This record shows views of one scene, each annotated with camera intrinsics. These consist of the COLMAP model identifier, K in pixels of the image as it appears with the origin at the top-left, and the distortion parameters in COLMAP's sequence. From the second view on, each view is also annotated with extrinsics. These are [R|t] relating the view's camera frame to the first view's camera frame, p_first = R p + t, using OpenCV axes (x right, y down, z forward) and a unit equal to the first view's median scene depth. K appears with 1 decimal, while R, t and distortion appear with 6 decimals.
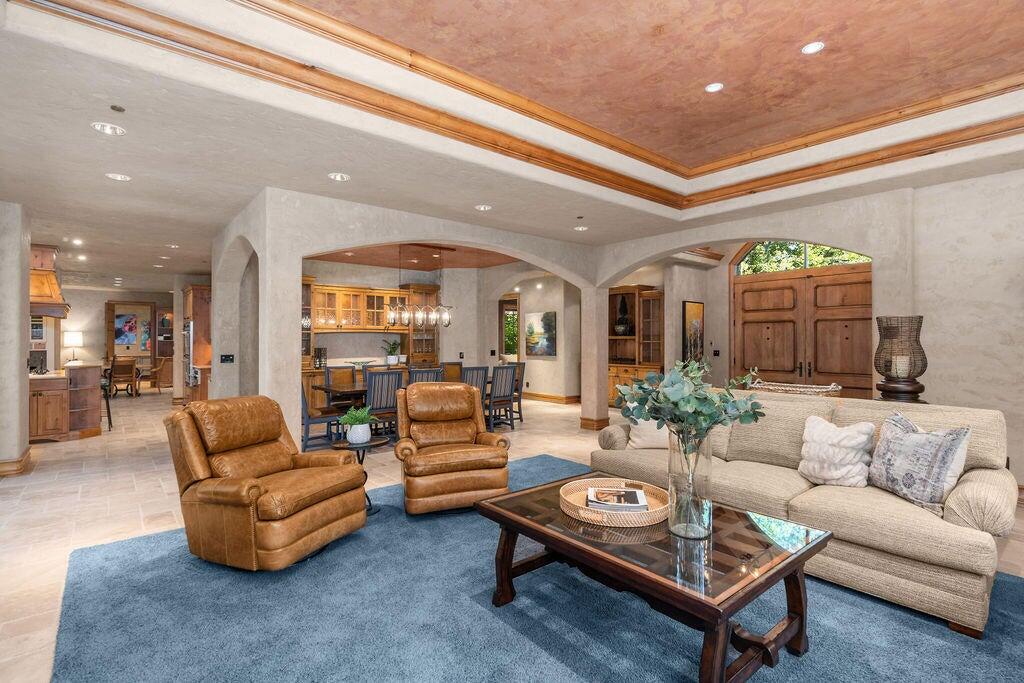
lens RADIAL K [[487.6, 0, 516.9], [0, 487.6, 337.4], [0, 0, 1]] dist [-0.014969, 0.000532]
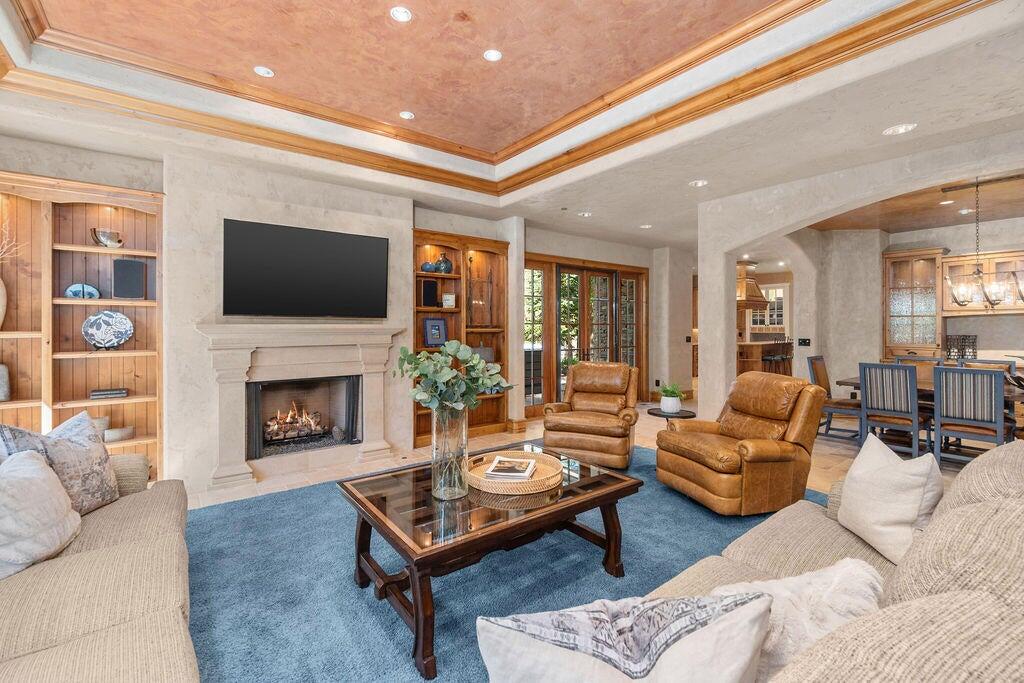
lens RADIAL K [[448.6, 0, 512.6], [0, 448.6, 325.6], [0, 0, 1]] dist [-0.003623, -0.000114]
pose [[-0.060736, -0.000588, -0.998154, 0.570886], [0.007636, 0.999970, -0.001054, 0.002398], [0.998125, -0.007686, -0.060729, 0.496426]]
